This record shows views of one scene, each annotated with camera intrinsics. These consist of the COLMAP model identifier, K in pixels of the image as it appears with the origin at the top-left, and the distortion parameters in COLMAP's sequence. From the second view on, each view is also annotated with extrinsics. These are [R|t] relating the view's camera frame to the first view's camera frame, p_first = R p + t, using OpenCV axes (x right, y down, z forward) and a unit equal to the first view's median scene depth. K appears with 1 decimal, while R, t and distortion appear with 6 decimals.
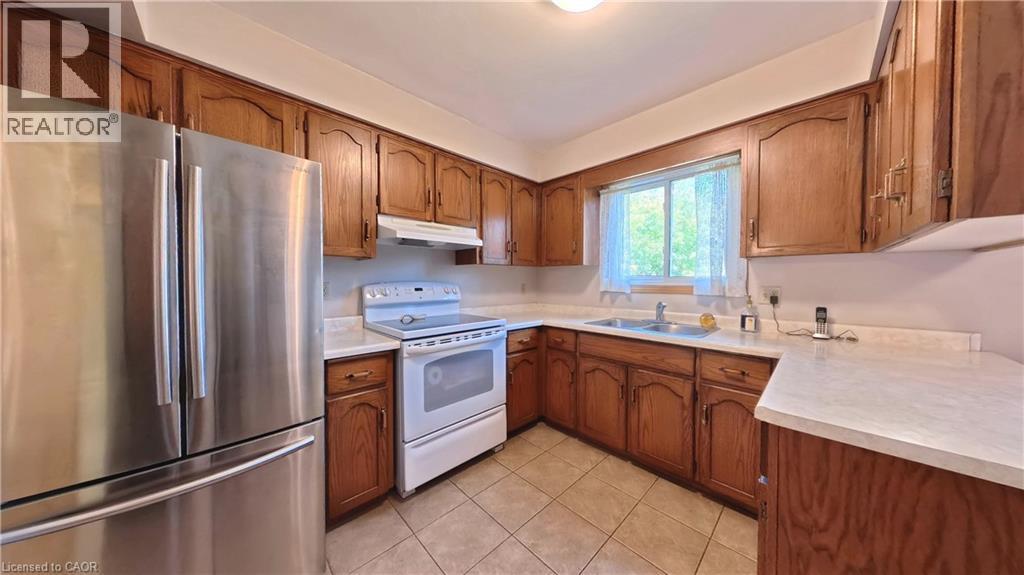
lens RADIAL K [[298.2, 0, 512.8], [0, 298.2, 285.9], [0, 0, 1]] dist [0.006123, -0.000047]
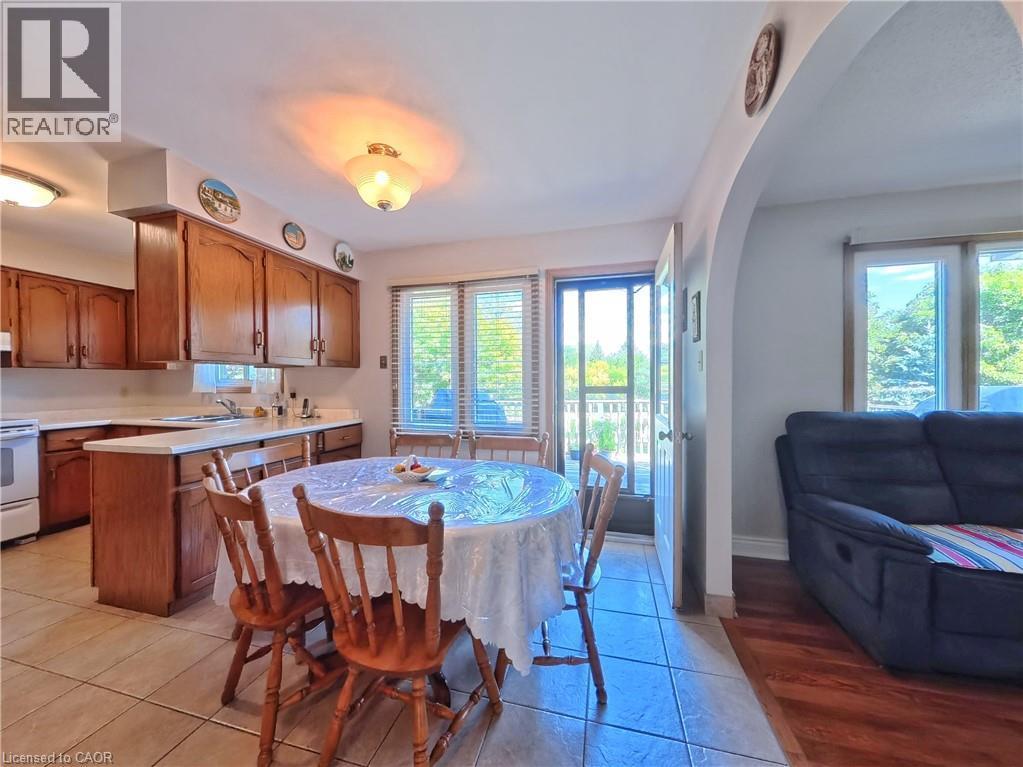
lens RADIAL K [[363.0, 0, 513.6], [0, 363.0, 382.9], [0, 0, 1]] dist [-0.000175, -0.000055]
pose [[0.861031, -0.008762, 0.508477, 0.771734], [0.016491, 0.999807, -0.010696, 0.020326], [-0.508285, 0.017595, 0.861009, -0.990746]]
